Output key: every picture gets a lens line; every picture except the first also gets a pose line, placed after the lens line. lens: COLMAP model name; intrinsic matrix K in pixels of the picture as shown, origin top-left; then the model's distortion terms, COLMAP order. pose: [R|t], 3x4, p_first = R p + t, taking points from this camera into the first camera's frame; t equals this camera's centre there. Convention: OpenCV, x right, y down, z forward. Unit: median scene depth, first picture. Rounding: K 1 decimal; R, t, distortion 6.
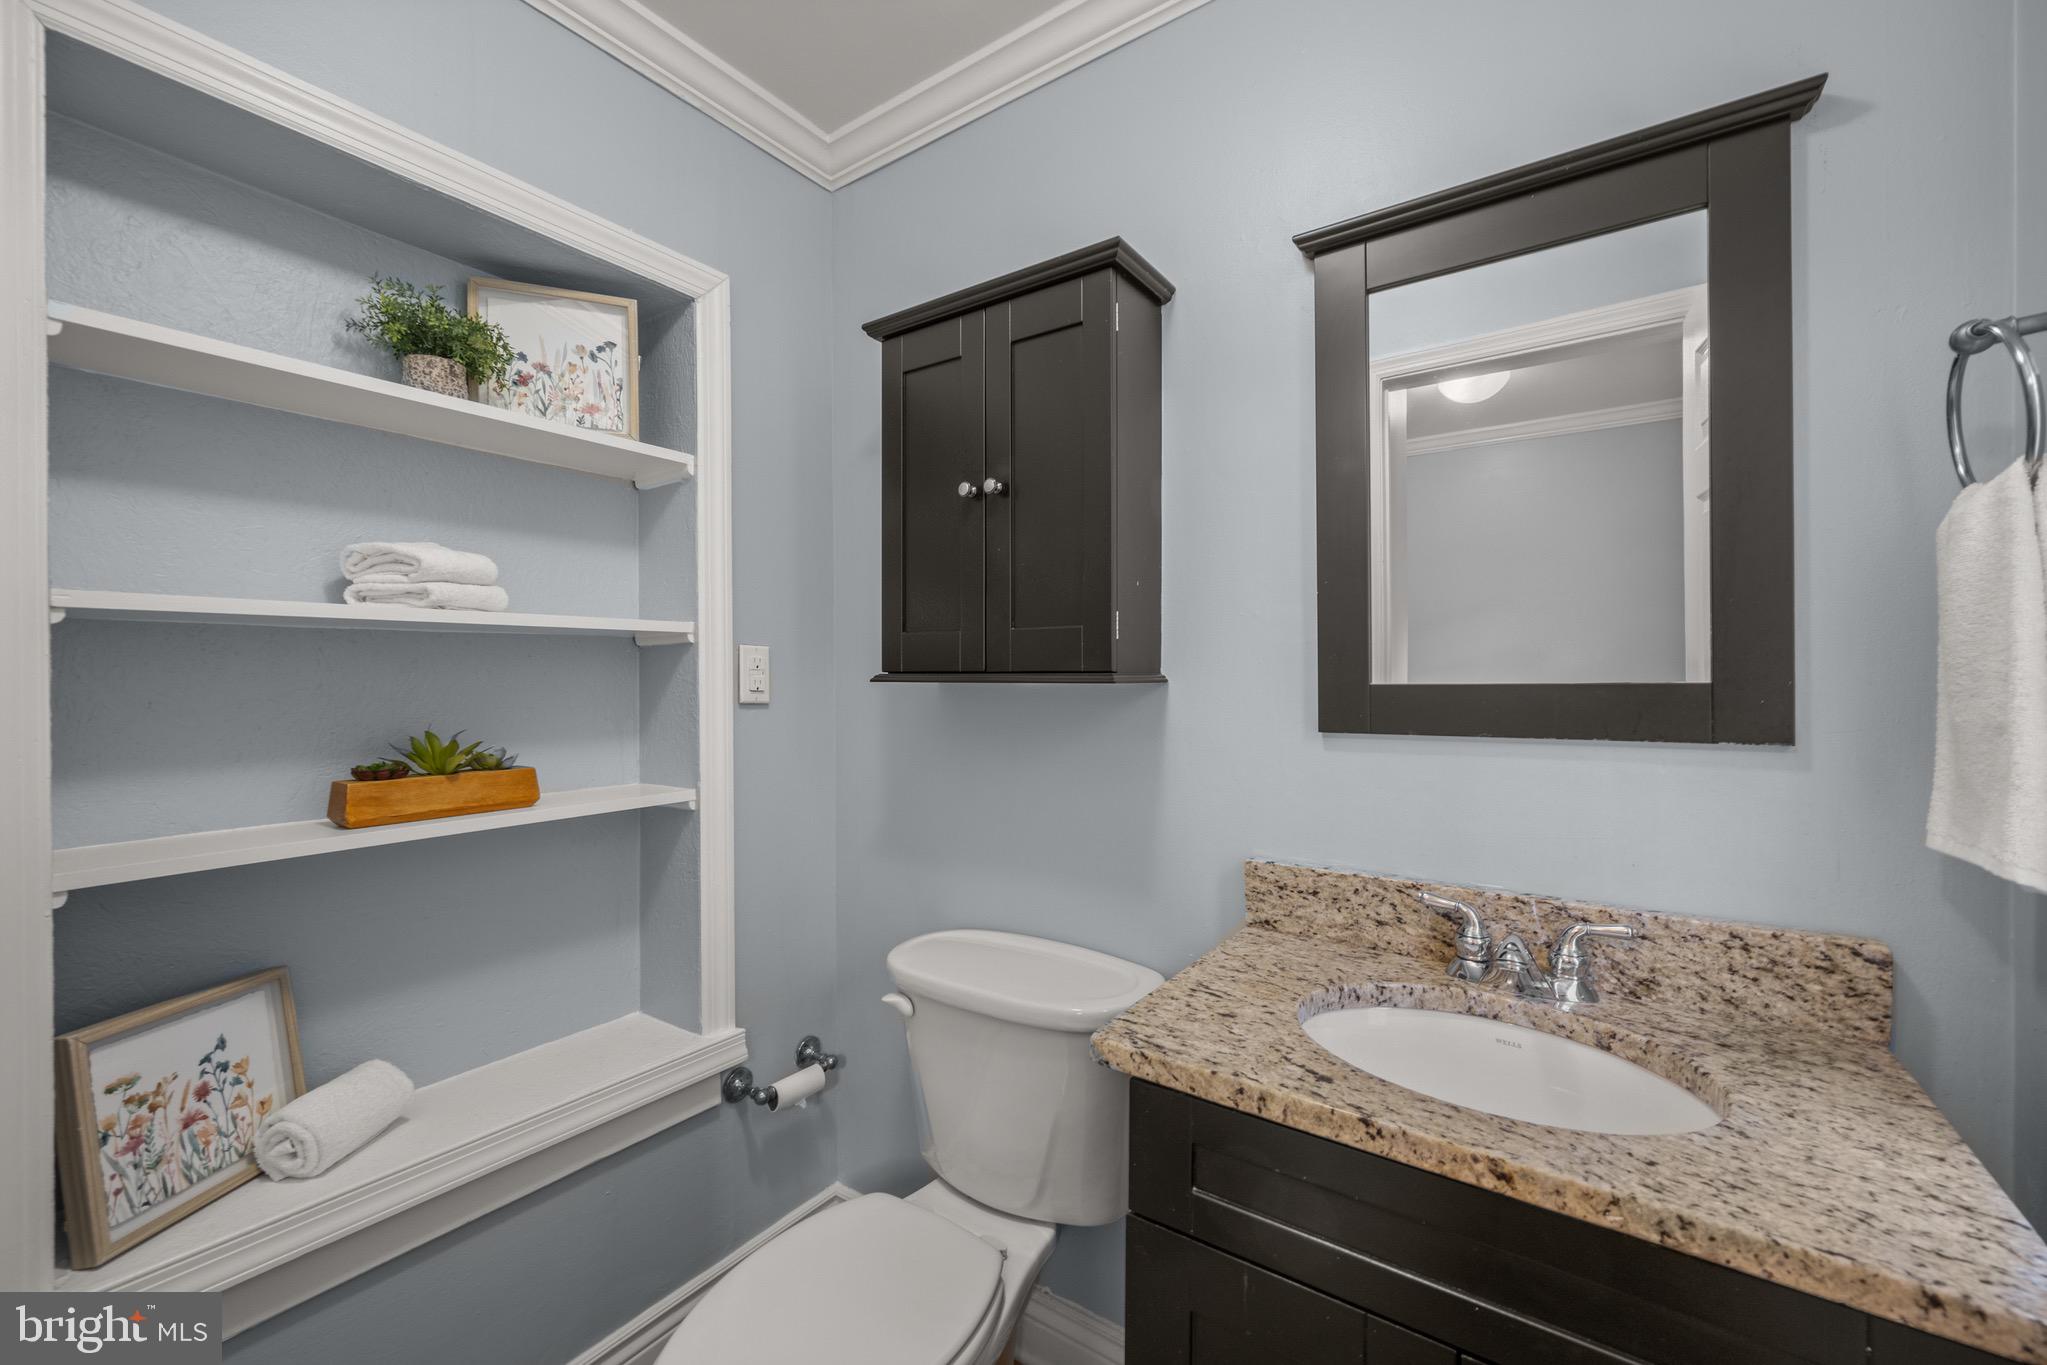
lens RADIAL K [[837.3, 0, 1033.7], [0, 837.3, 689.0], [0, 0, 1]] dist [0.001225, -0.000211]
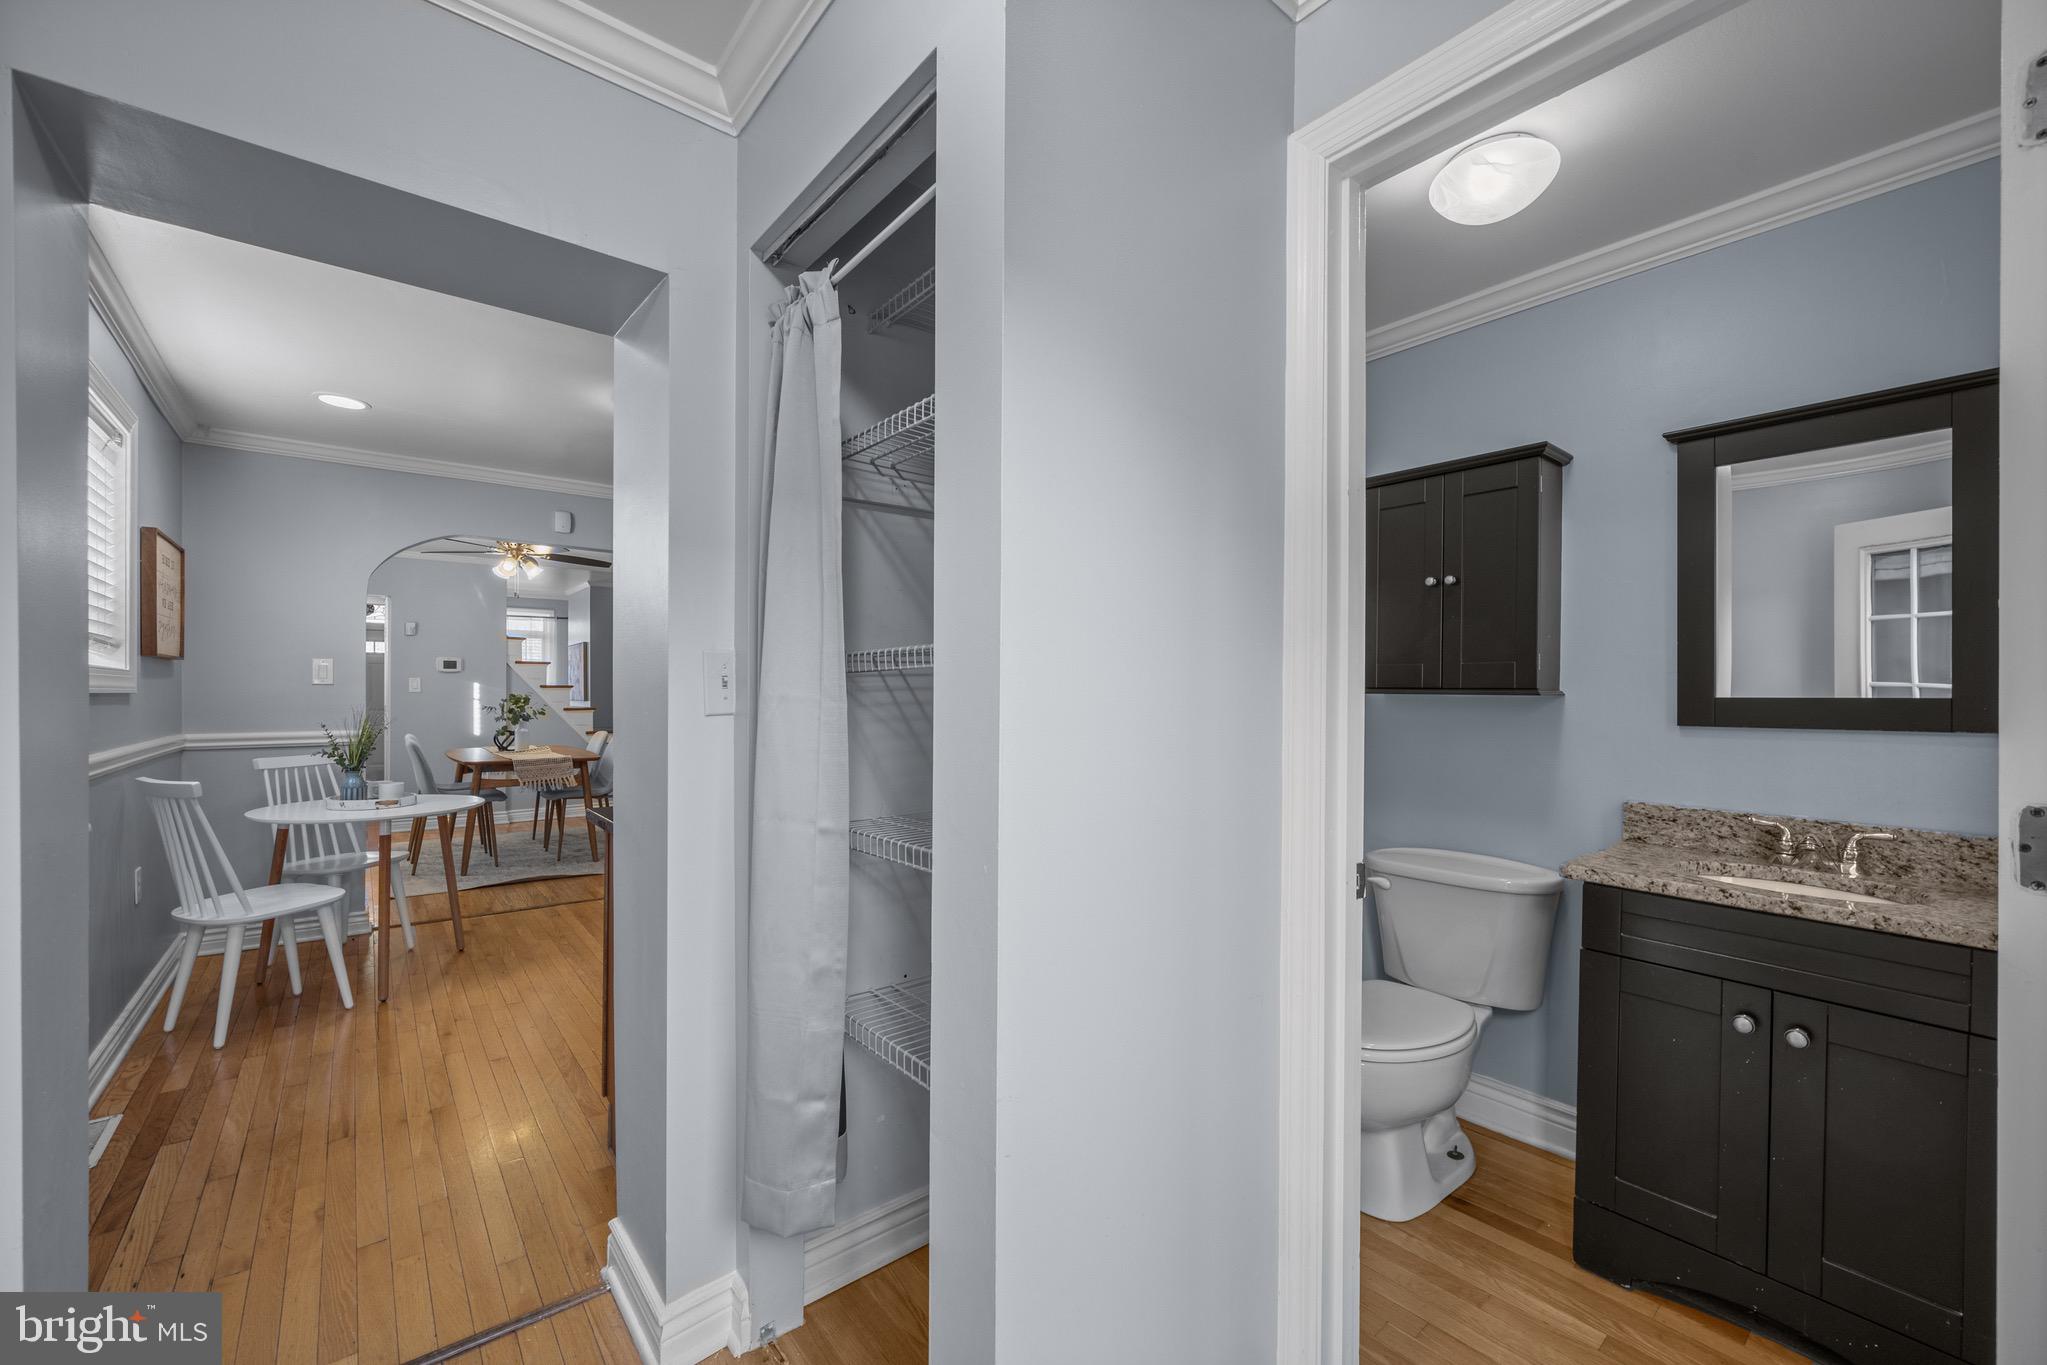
lens RADIAL K [[837.3, 0, 1013.1], [0, 837.3, 702.9], [0, 0, 1]] dist [0.001225, -0.000211]
pose [[0.961676, 0.011591, -0.273943, -0.578674], [-0.012353, 0.999923, -0.001055, 0.028842], [0.273910, 0.004399, 0.961745, -1.180549]]
